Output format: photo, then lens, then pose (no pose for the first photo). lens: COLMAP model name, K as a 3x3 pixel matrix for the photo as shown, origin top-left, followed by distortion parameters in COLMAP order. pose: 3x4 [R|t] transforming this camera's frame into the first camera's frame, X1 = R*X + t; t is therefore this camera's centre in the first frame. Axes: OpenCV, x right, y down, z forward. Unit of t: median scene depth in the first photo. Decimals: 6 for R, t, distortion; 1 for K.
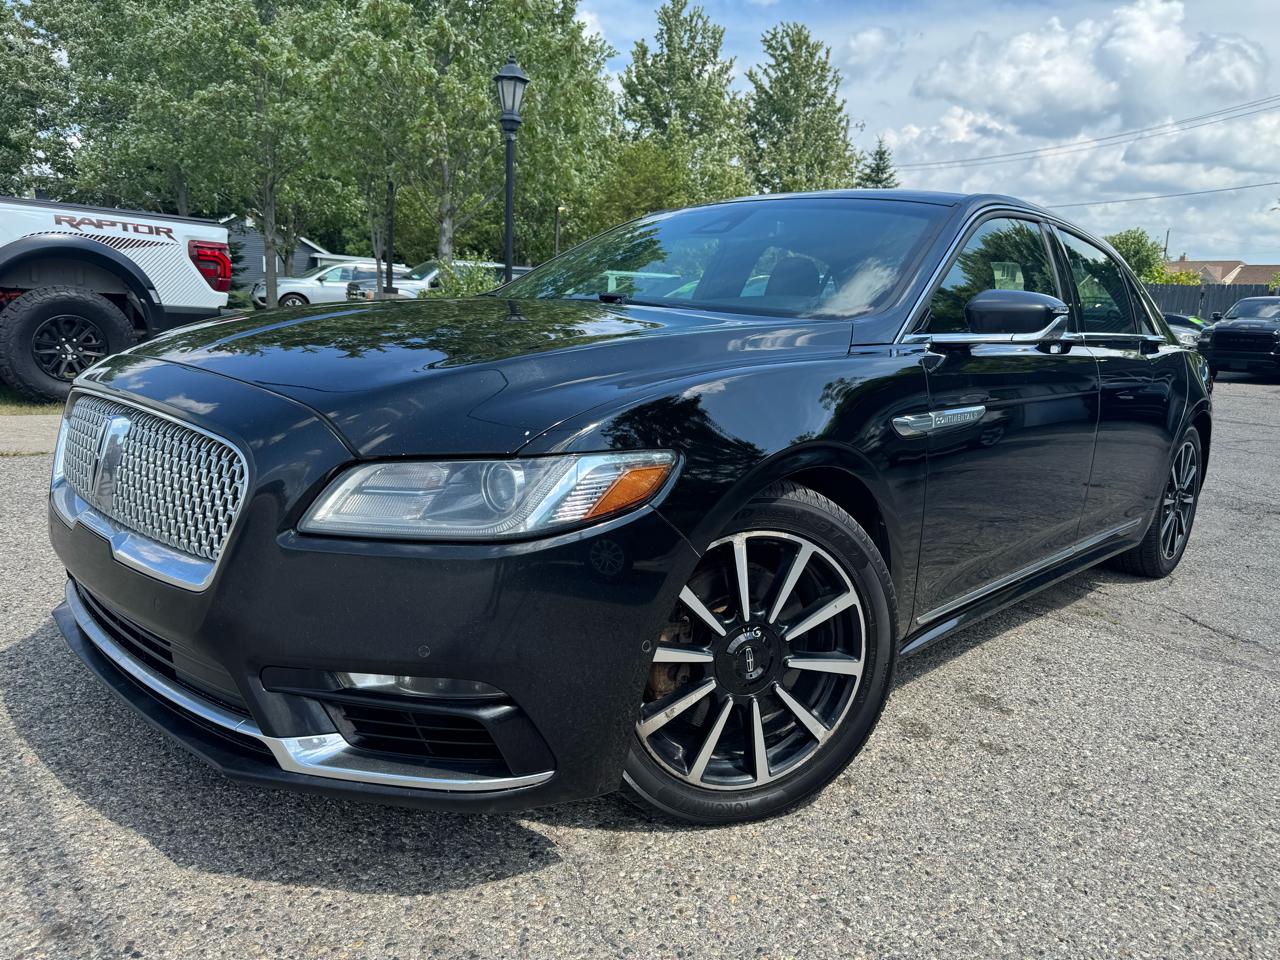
lens RADIAL K [[930.9, 0, 630.2], [0, 930.9, 450.2], [0, 0, 1]] dist [0.004838, -0.011840]
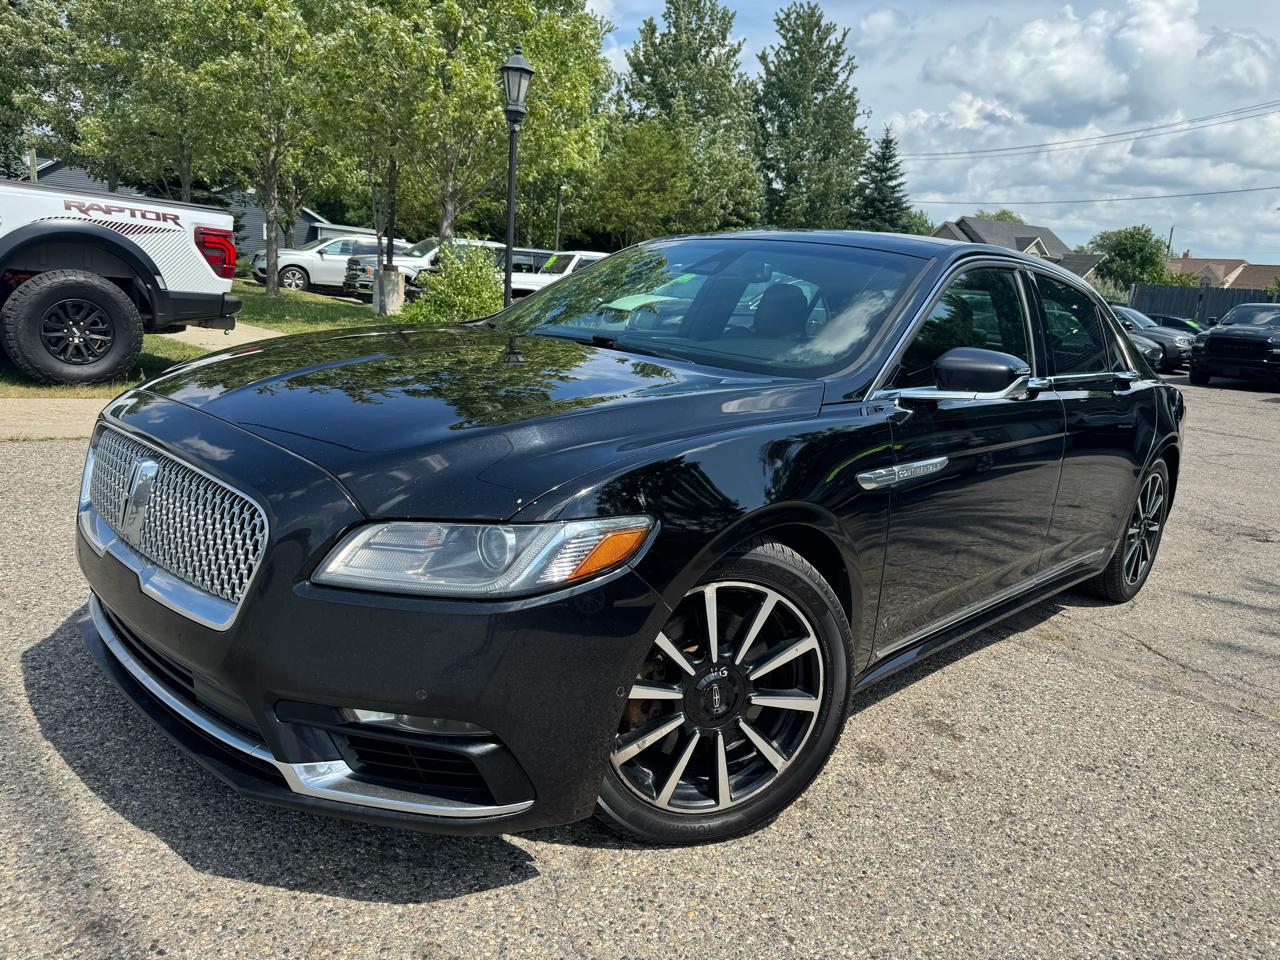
lens RADIAL K [[936.3, 0, 625.0], [0, 936.3, 446.1], [0, 0, 1]] dist [0.005824, -0.013044]
pose [[0.999478, 0.032290, -0.000519, 0.010574], [-0.032267, 0.999168, 0.024959, -0.084538], [0.001325, -0.024929, 0.999688, -0.087170]]
